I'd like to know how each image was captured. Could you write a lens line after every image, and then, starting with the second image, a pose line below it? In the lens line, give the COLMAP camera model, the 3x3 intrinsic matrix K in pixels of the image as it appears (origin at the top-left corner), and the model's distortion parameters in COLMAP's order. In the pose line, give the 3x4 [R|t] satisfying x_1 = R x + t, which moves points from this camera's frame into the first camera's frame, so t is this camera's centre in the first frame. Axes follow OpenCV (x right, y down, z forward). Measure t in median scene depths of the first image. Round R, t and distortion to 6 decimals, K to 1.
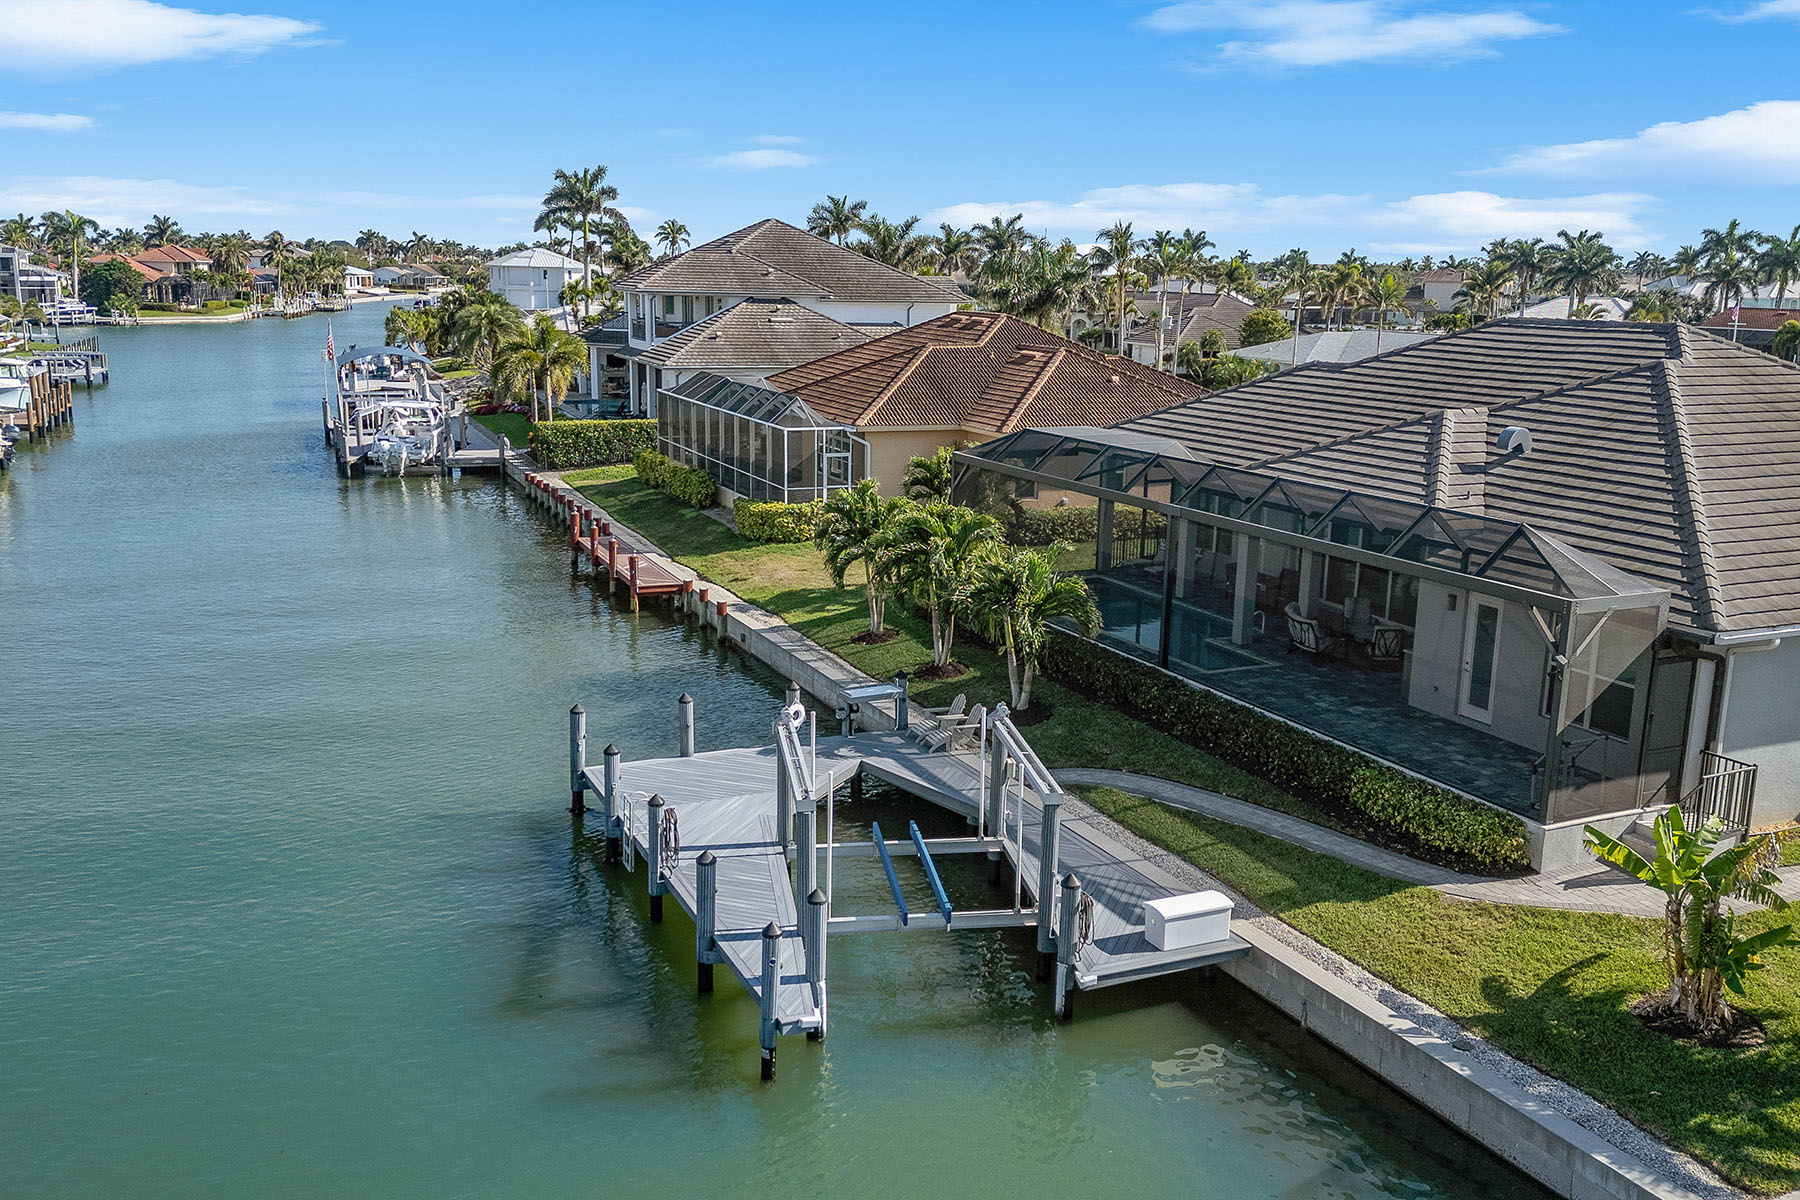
lens RADIAL K [[1546.3, 0, 900.0], [0, 1546.3, 600.0], [0, 0, 1]] dist [0.049266, -0.004186]
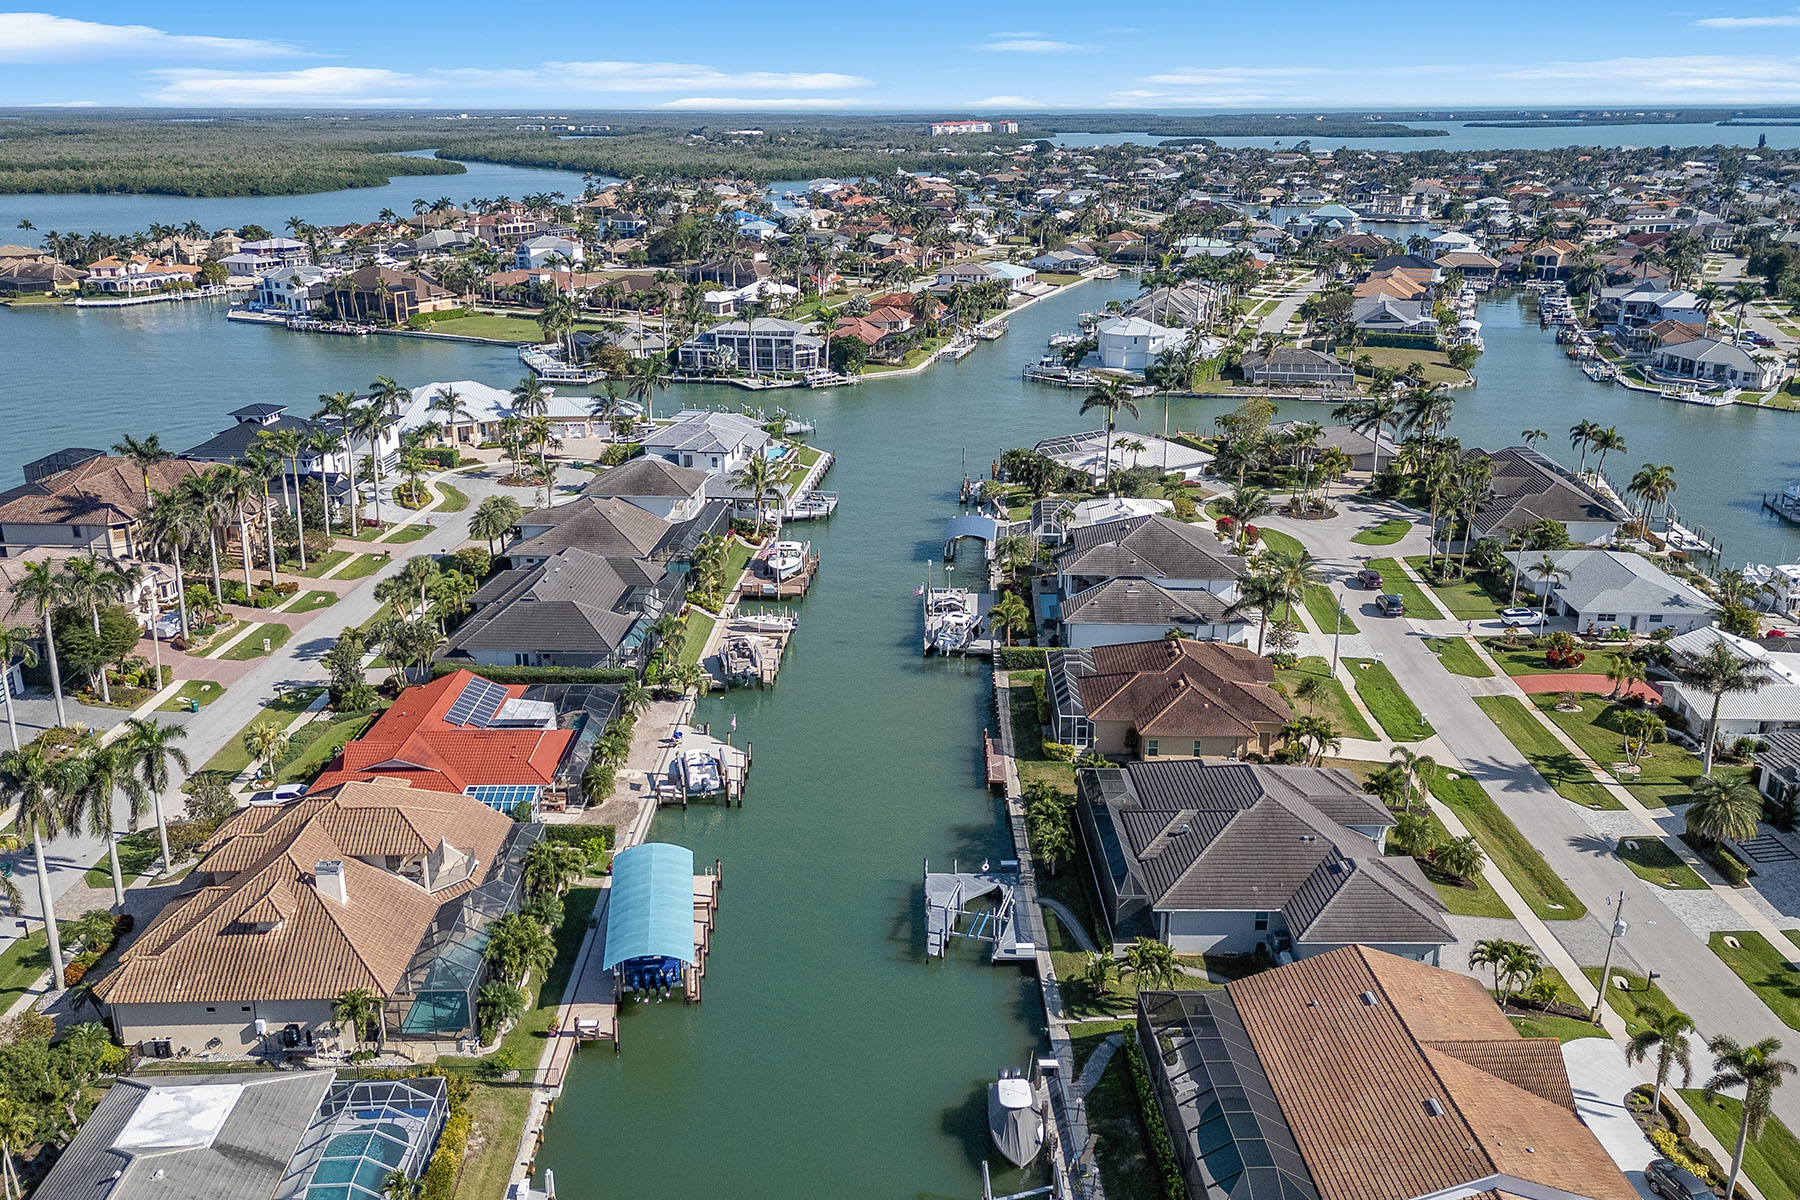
lens RADIAL K [[1546.3, 0, 900.0], [0, 1546.3, 600.0], [0, 0, 1]] dist [0.049266, -0.004186]
pose [[0.907050, 0.105378, -0.407623, 1.474134], [-0.064607, 0.991542, 0.112567, -1.191266], [0.416037, -0.075768, 0.906185, -2.929486]]
